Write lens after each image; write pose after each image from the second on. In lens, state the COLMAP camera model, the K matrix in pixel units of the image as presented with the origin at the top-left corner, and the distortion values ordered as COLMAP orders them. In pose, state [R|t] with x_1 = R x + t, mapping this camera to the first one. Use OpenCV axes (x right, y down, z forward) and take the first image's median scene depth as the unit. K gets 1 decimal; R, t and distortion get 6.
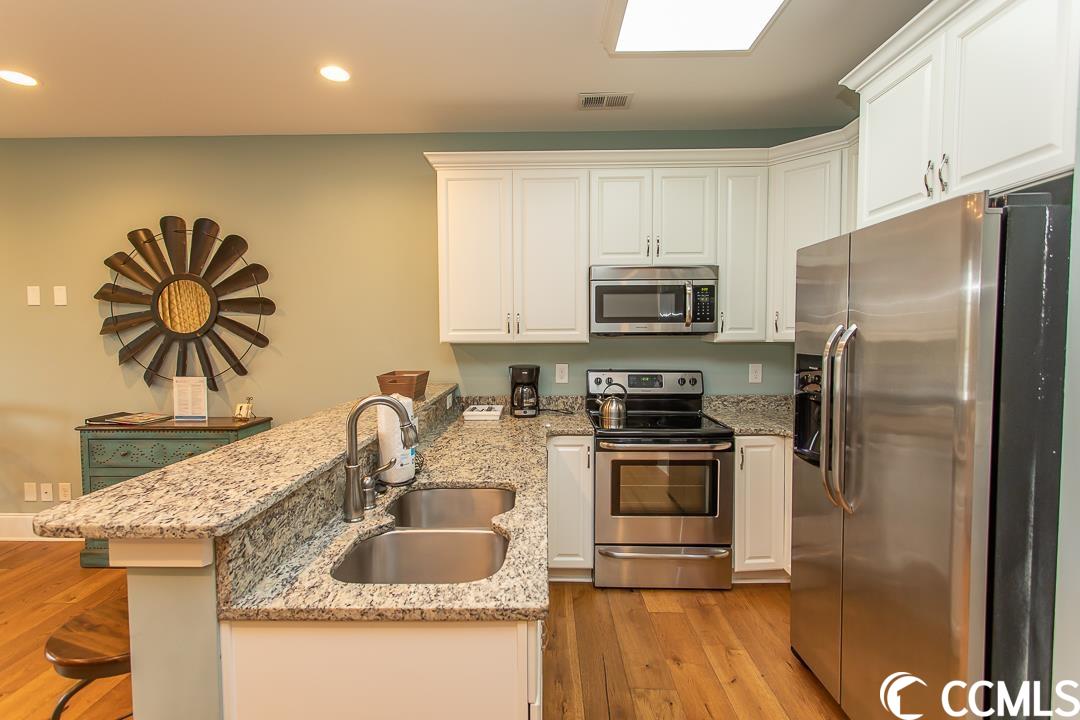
lens RADIAL K [[509.4, 0, 539.4], [0, 509.4, 356.6], [0, 0, 1]] dist [-0.000536, 0.002738]
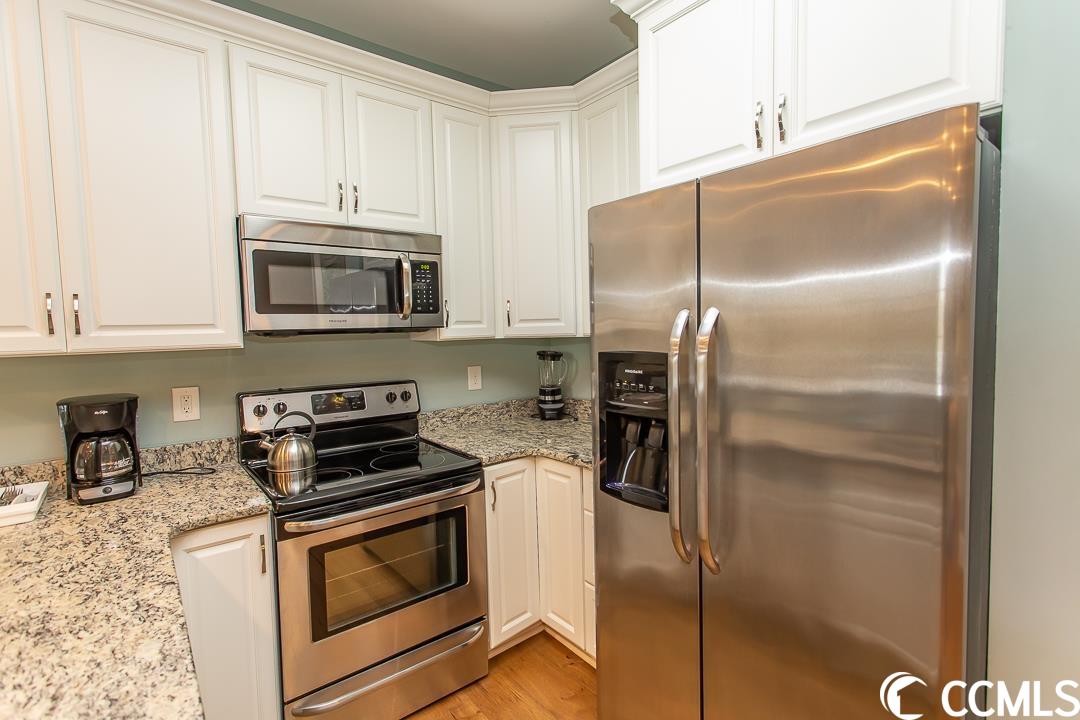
lens RADIAL K [[509.4, 0, 536.3], [0, 509.4, 357.6], [0, 0, 1]] dist [-0.000536, 0.002738]
pose [[0.774051, -0.049891, 0.631154, -0.011160], [0.048860, 0.998625, 0.019017, -0.011312], [-0.631235, 0.016118, 0.775424, 0.342429]]
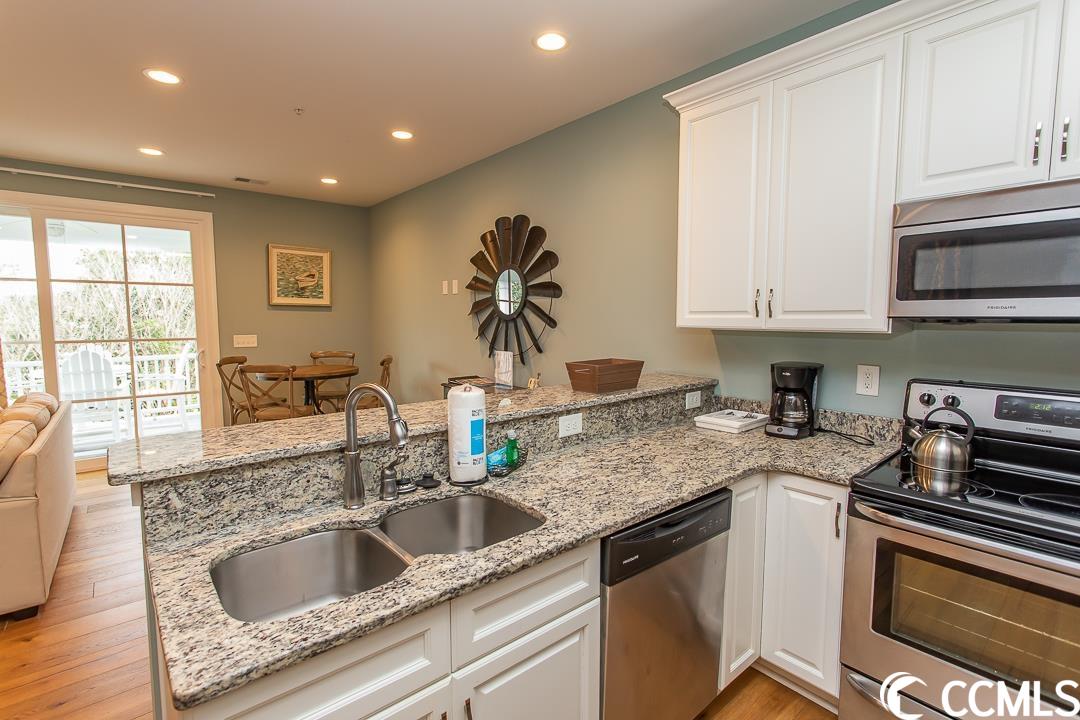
lens RADIAL K [[509.4, 0, 542.0], [0, 509.4, 358.4], [0, 0, 1]] dist [-0.000536, 0.002738]
pose [[0.653767, 0.068673, -0.753574, 0.283523], [-0.037962, 0.997596, 0.057977, -0.017556], [0.755743, -0.009296, 0.654802, 0.298579]]
